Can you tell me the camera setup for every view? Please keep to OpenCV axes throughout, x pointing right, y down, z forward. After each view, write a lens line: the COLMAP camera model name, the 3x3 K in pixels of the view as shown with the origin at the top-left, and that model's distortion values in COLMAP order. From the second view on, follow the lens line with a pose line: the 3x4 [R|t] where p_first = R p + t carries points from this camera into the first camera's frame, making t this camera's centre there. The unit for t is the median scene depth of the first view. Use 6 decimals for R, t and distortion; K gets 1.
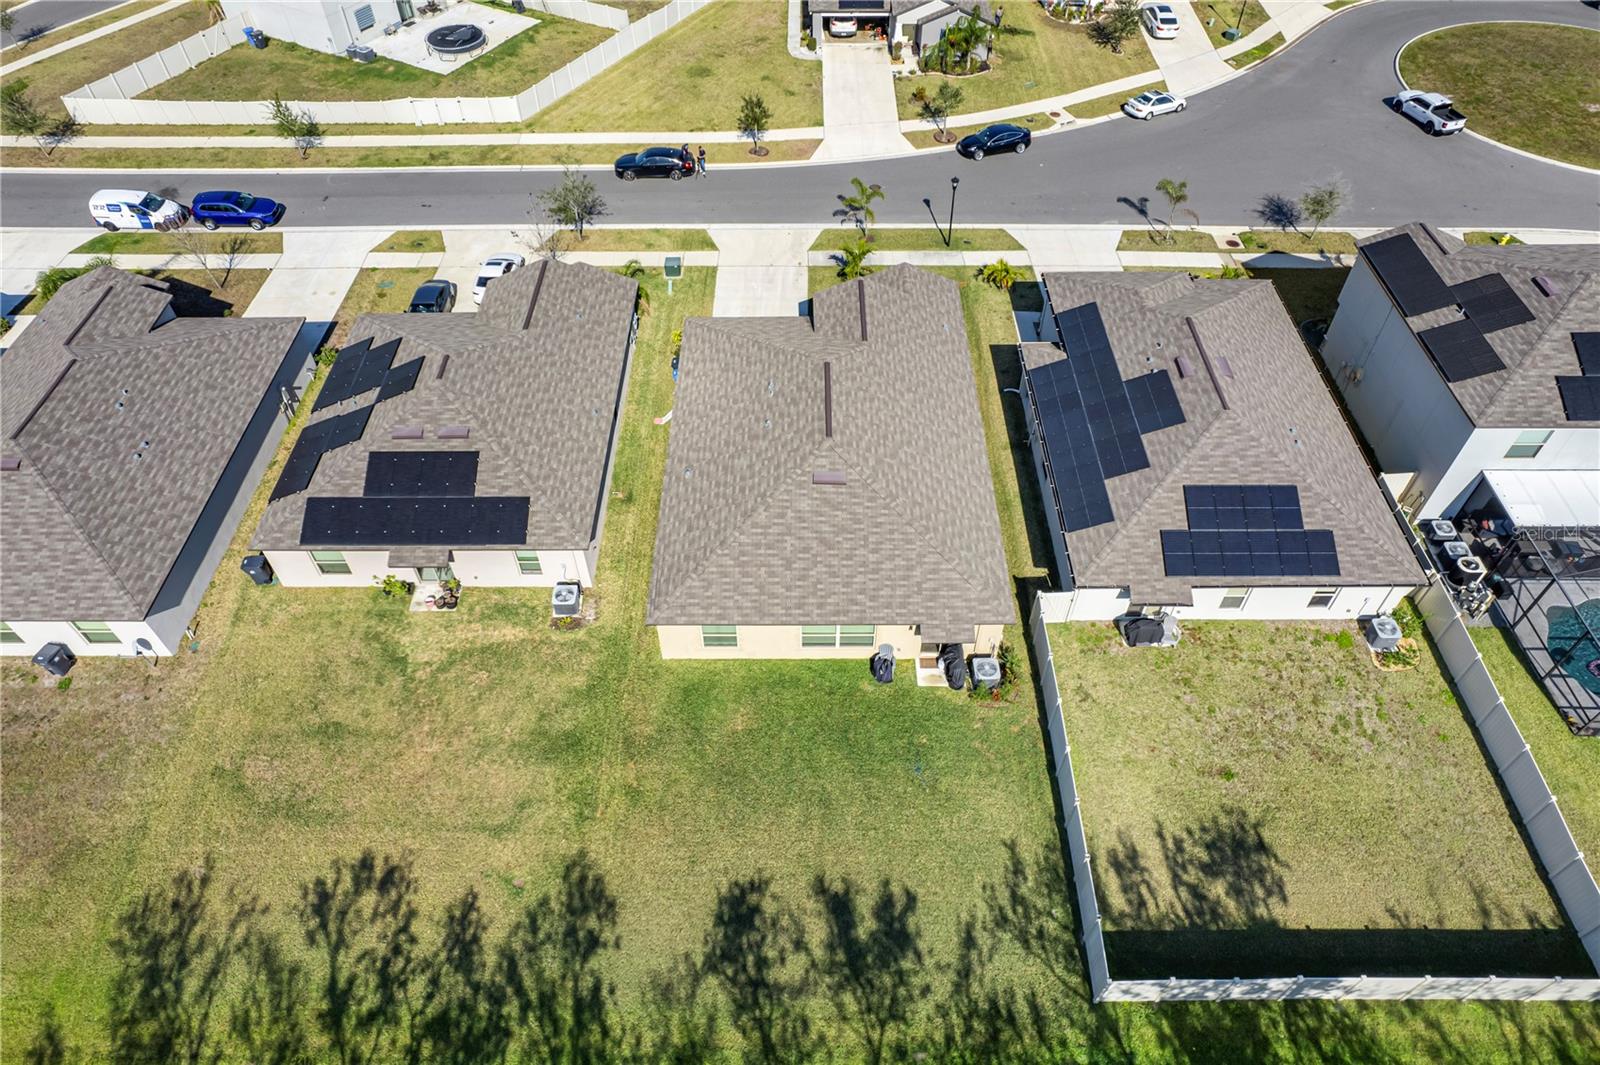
lens RADIAL K [[1023.6, 0, 793.7], [0, 1023.6, 551.2], [0, 0, 1]] dist [-0.060316, 0.052550]
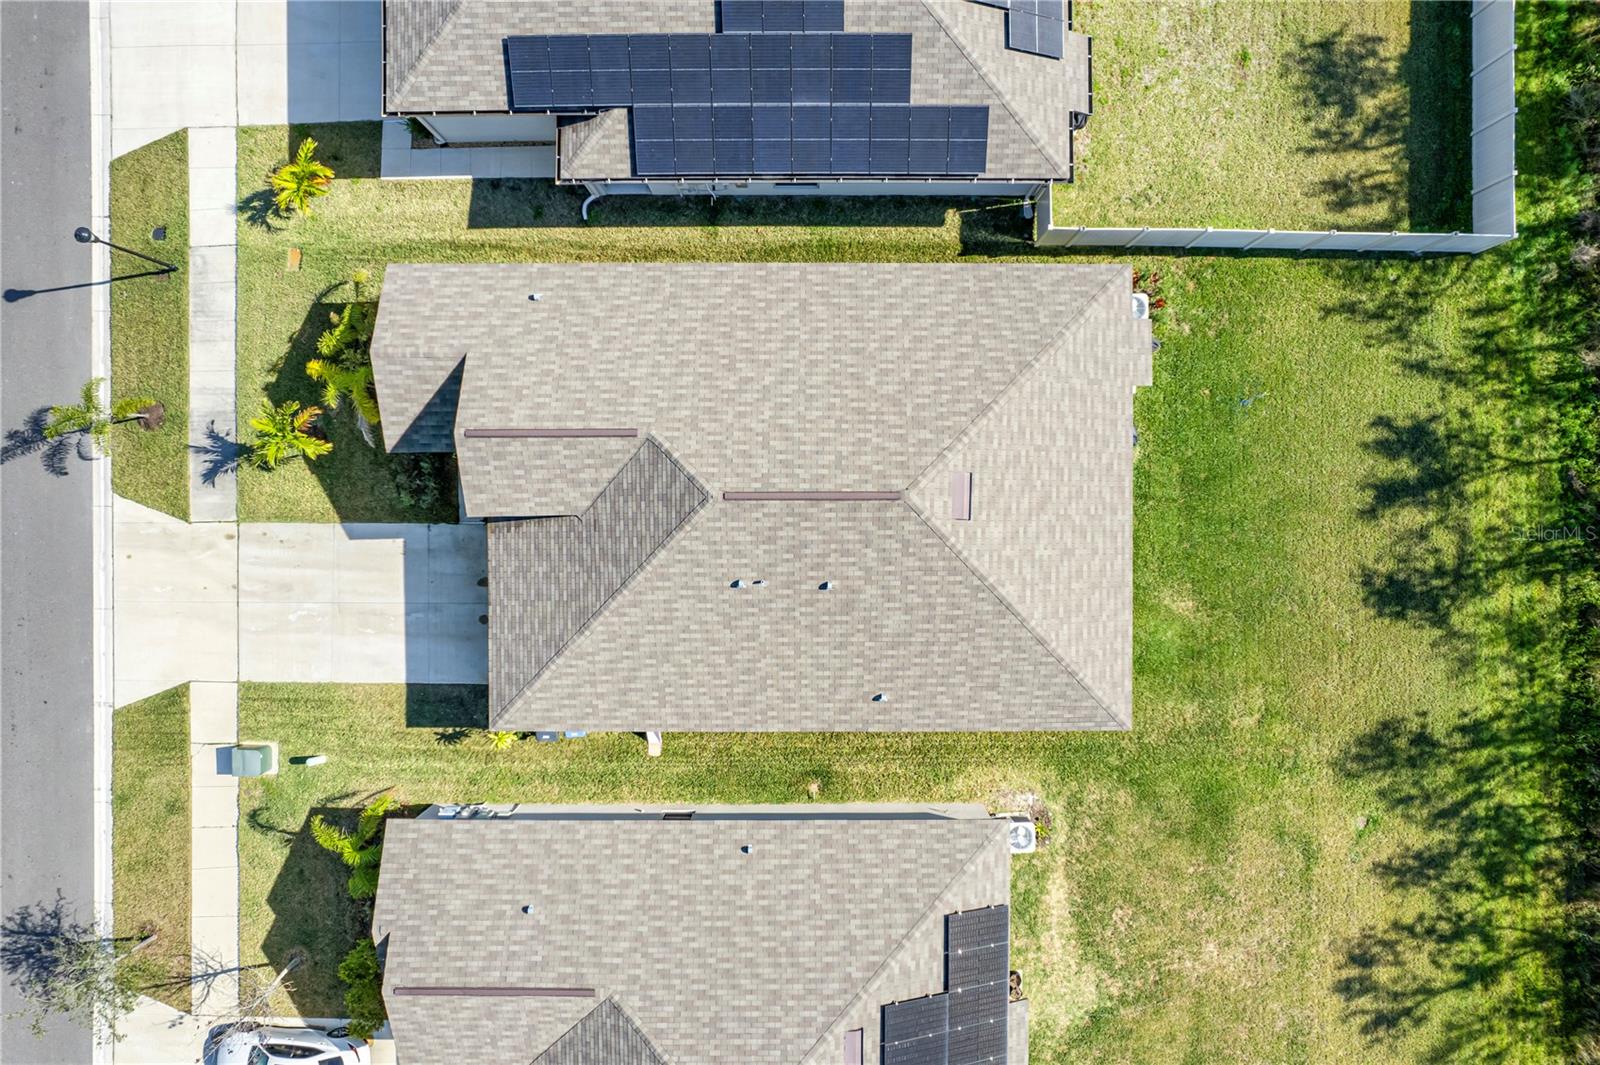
lens RADIAL K [[1023.6, 0, 814.9], [0, 1023.6, 527.5], [0, 0, 1]] dist [-0.060316, 0.052550]
pose [[-0.005922, -0.999981, -0.001446, 0.016989], [0.747412, -0.005387, 0.664339, -0.690466], [-0.664334, 0.002853, 0.747430, 0.612127]]
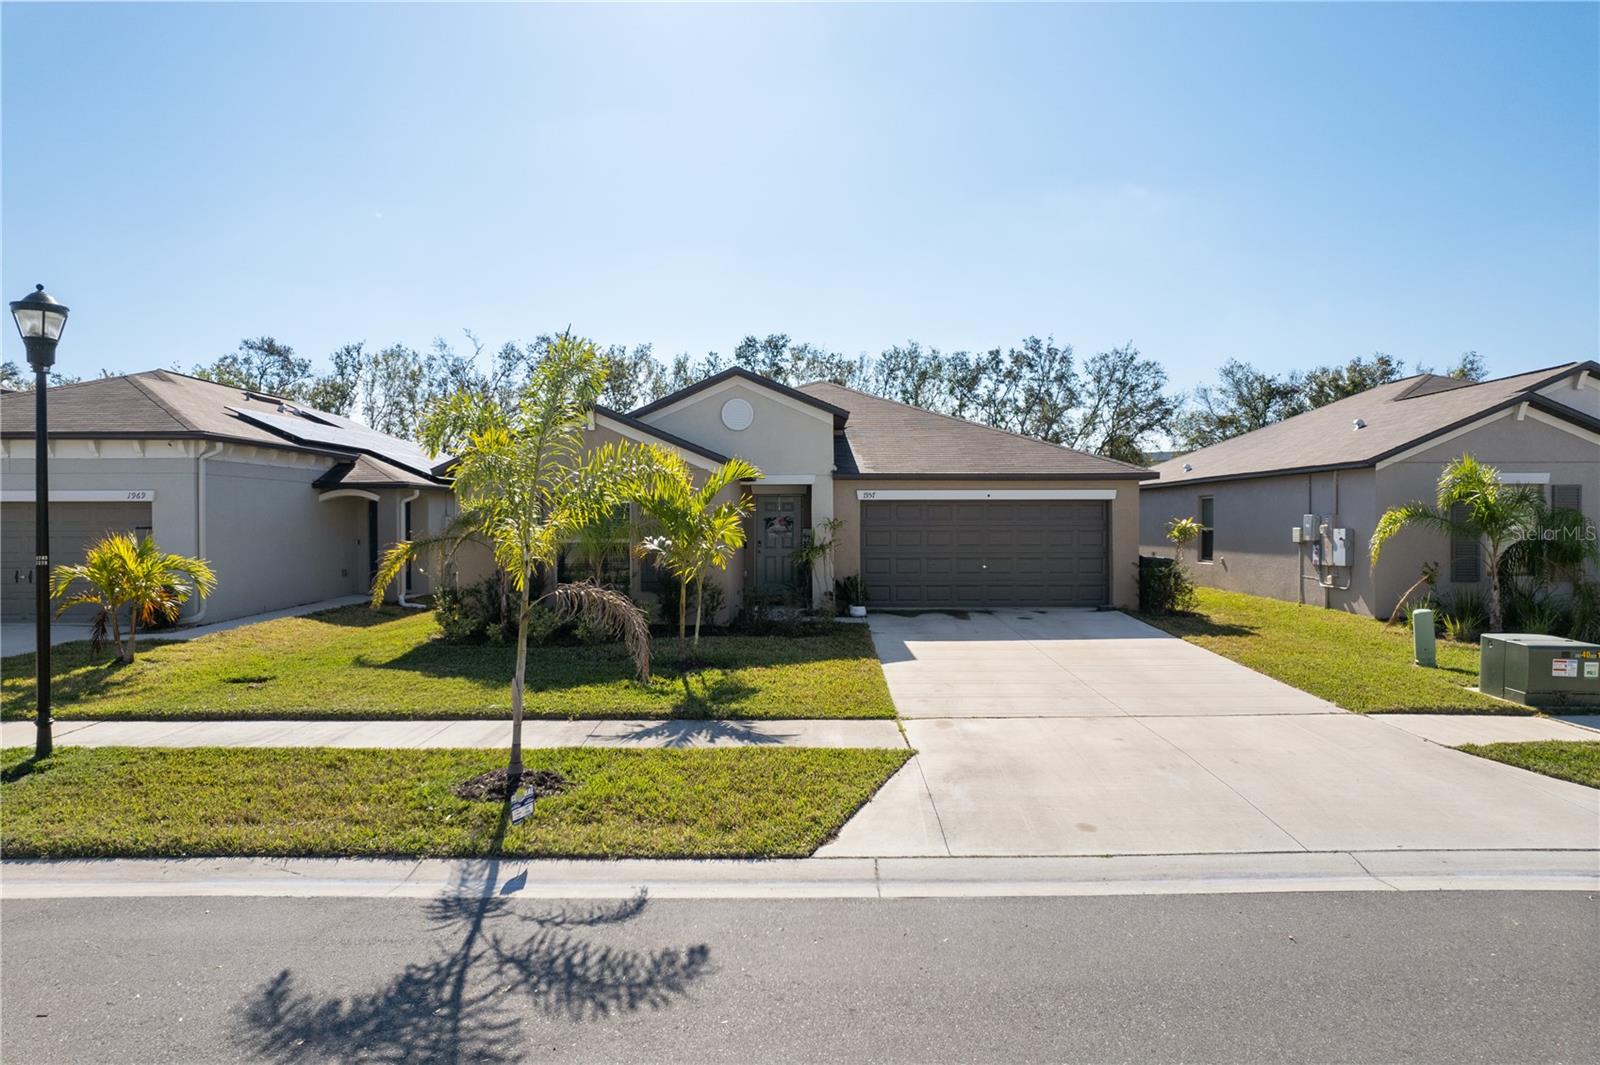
lens RADIAL K [[1023.6, 0, 806.0], [0, 1023.6, 531.1], [0, 0, 1]] dist [-0.060316, 0.052550]
pose [[-0.999933, 0.011550, 0.000442, 0.052471], [0.007822, 0.648074, 0.761537, -0.755697], [0.008510, 0.761490, -0.648121, 1.837894]]
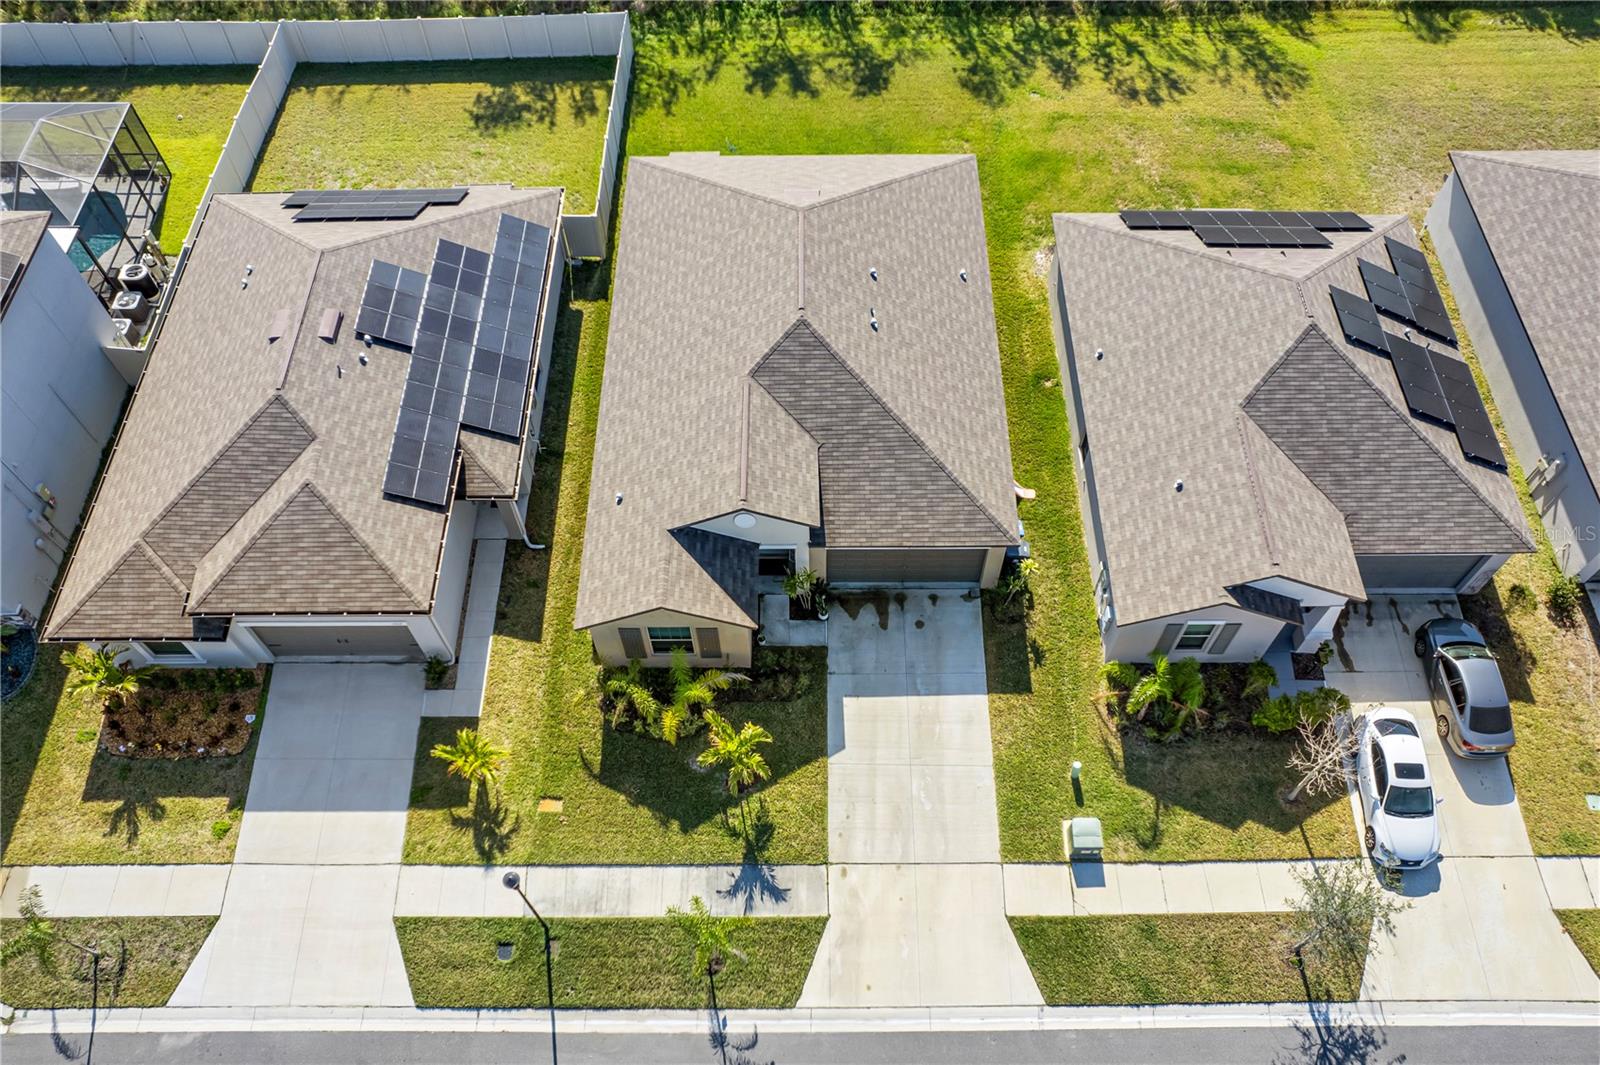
lens RADIAL K [[1076.3, 0, 819.3], [0, 1076.3, 717.2], [0, 0, 1]] dist [-0.043234, 0.011793]
pose [[-0.999883, 0.014899, 0.003556, 0.026129], [-0.002276, -0.374095, 0.927388, -1.275333], [0.015148, 0.927271, 0.374085, 1.210381]]
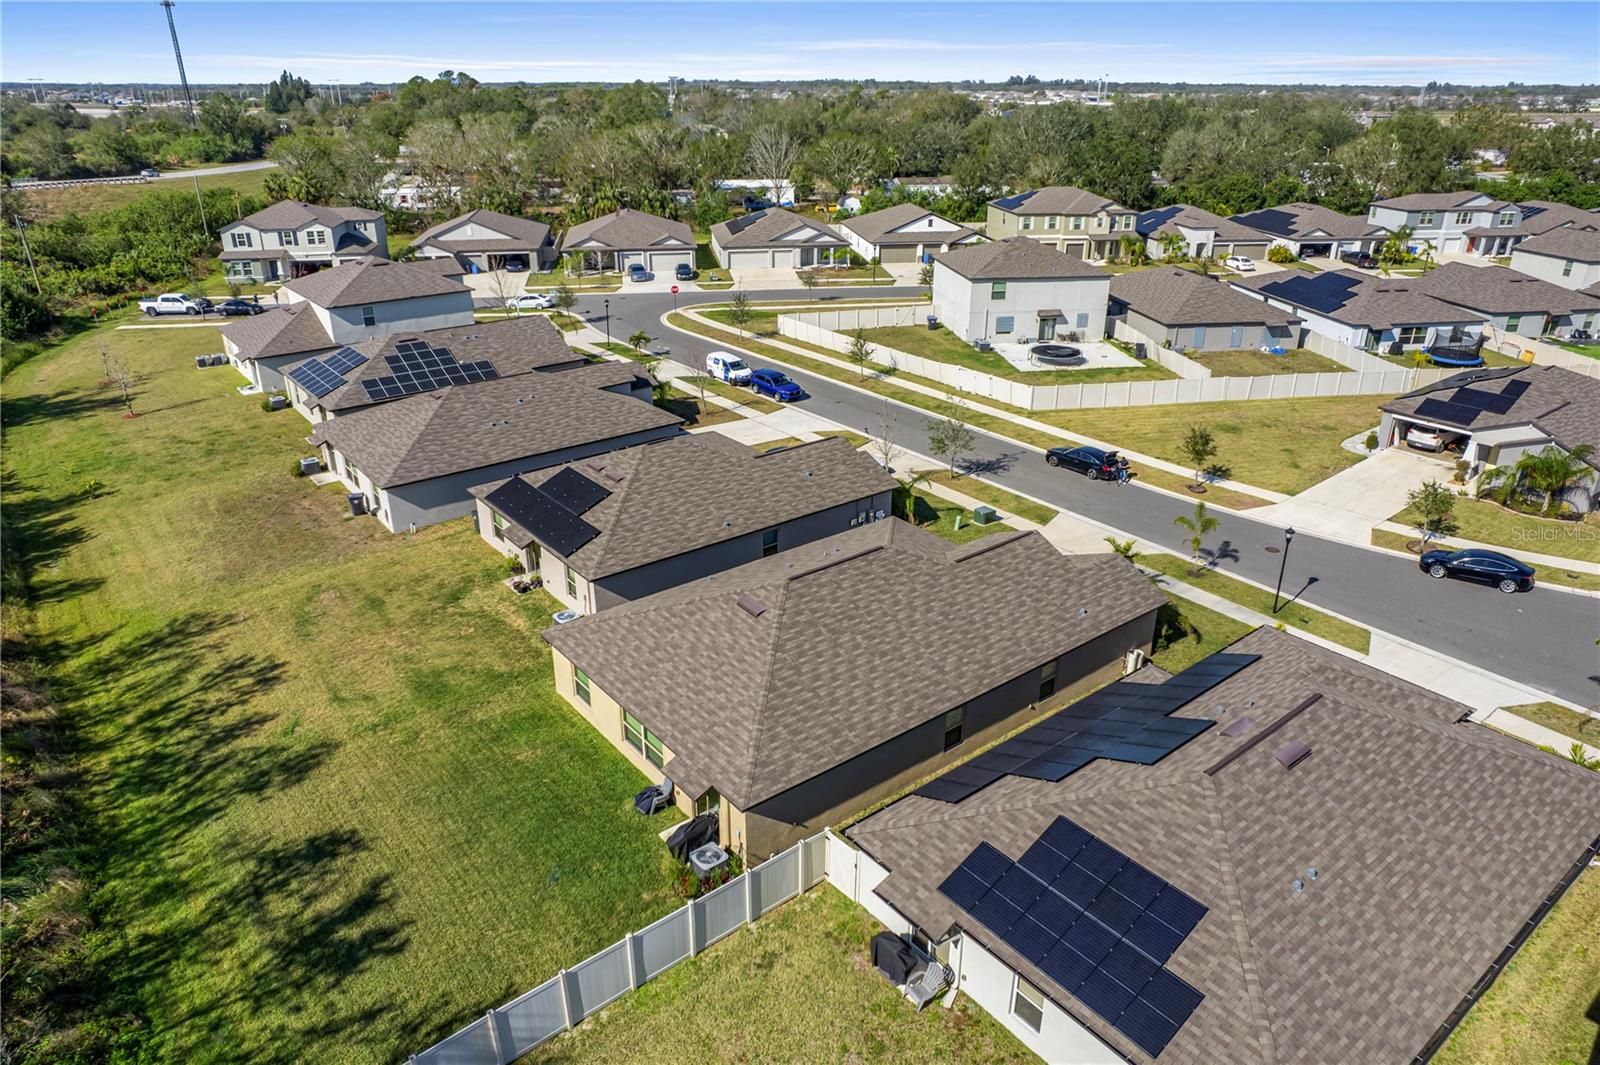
lens RADIAL K [[1023.6, 0, 793.8], [0, 1023.6, 558.9], [0, 0, 1]] dist [-0.060316, 0.052550]
pose [[0.620884, 0.341219, -0.705743, 0.791707], [-0.592001, 0.794240, -0.136811, -0.001914], [0.513847, 0.502744, 0.695133, 0.393057]]
